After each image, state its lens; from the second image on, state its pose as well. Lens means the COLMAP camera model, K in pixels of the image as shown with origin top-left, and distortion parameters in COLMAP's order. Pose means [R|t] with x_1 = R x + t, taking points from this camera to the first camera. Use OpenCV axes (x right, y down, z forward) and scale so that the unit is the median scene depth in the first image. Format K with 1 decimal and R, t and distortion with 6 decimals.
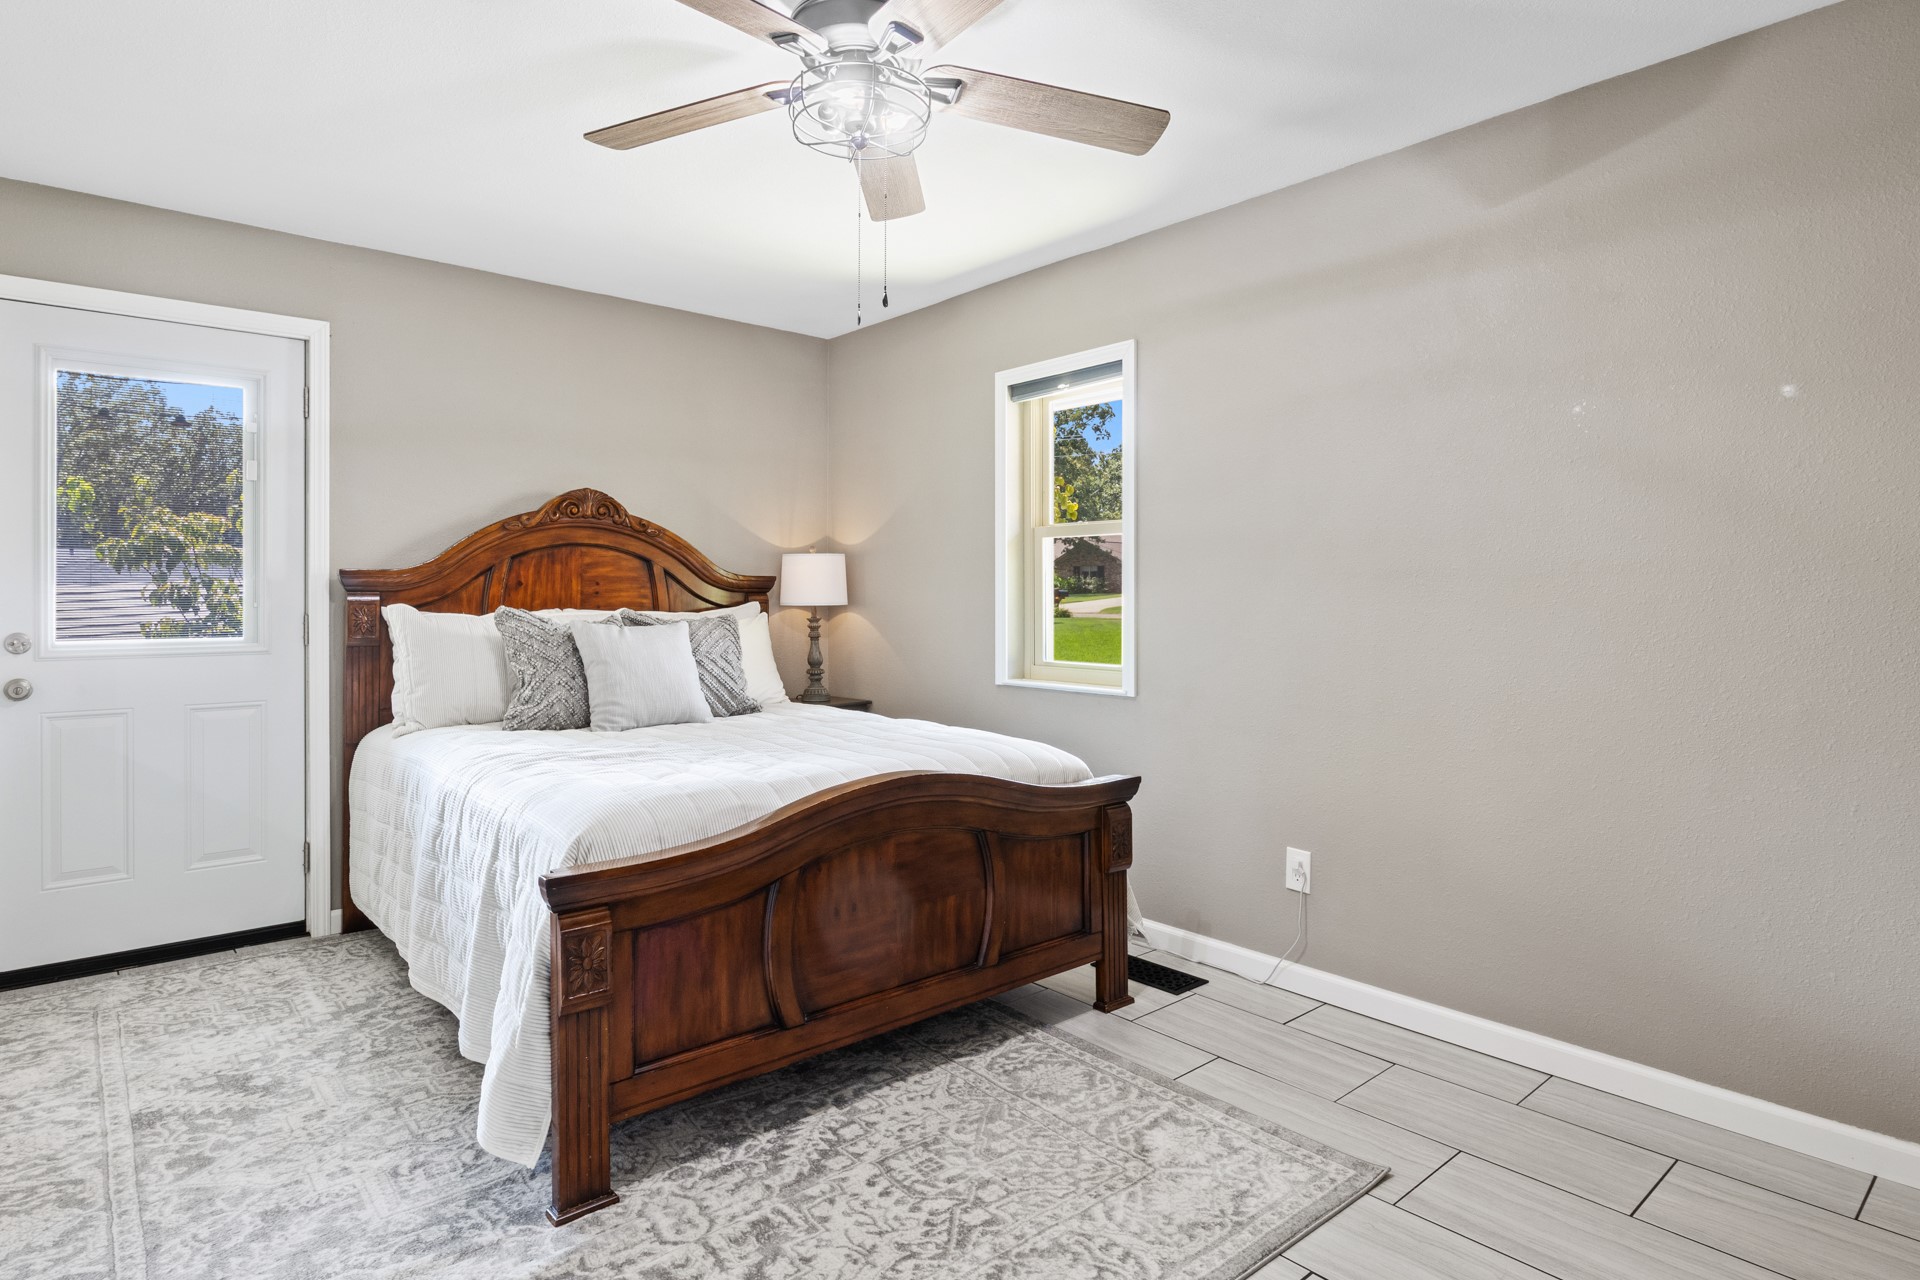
lens RADIAL K [[1029.1, 0, 960.3], [0, 1029.1, 614.9], [0, 0, 1]] dist [-0.002631, -0.000560]
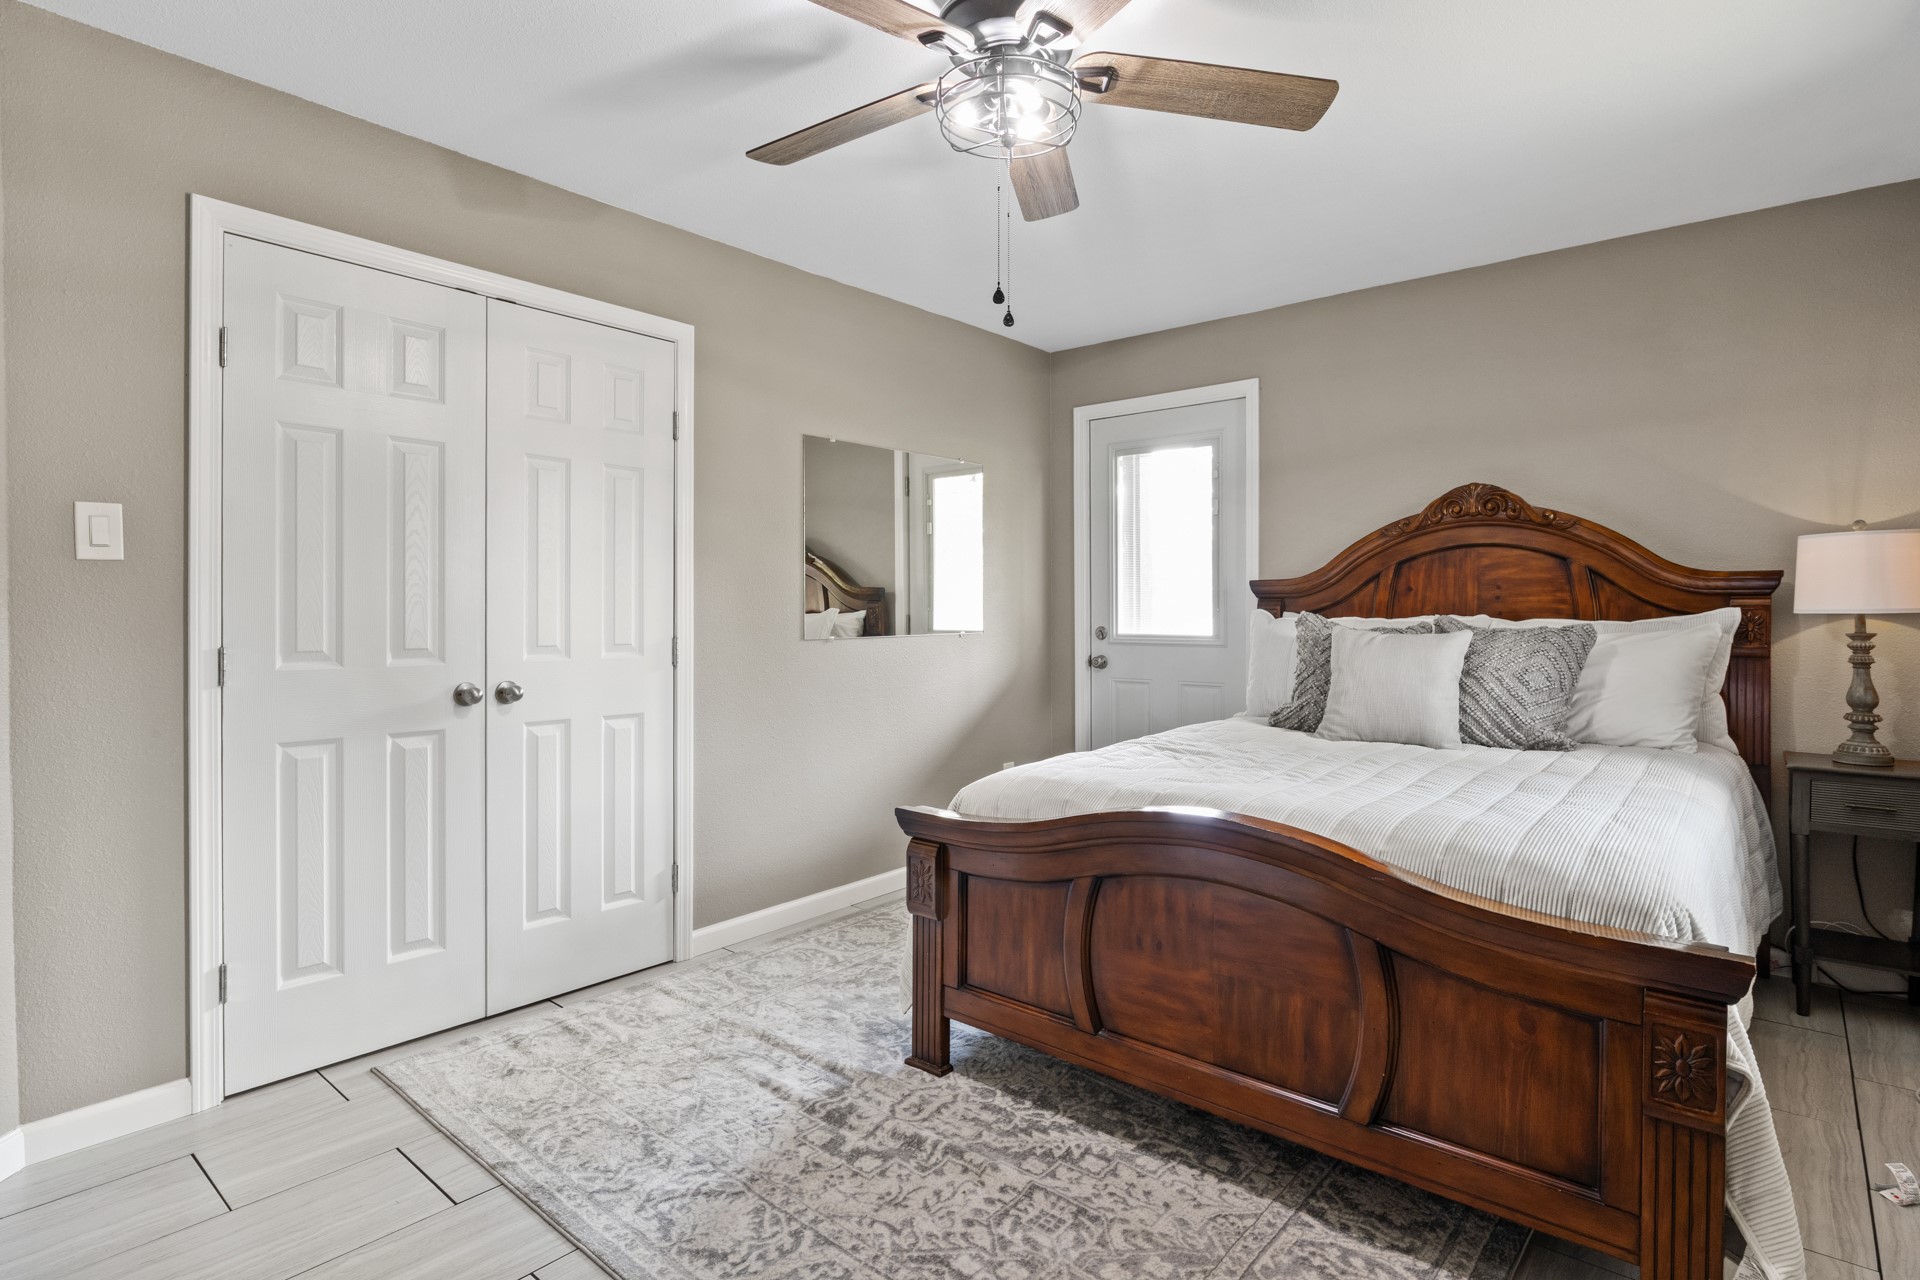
lens RADIAL K [[976.3, 0, 960.0], [0, 976.3, 640.0], [0, 0, 1]] dist [-0.004721, -0.000132]
pose [[0.153471, 0.032077, -0.987632, 0.619770], [-0.012706, 0.999454, 0.030486, -0.006629], [0.988072, 0.007870, 0.153794, 0.607540]]
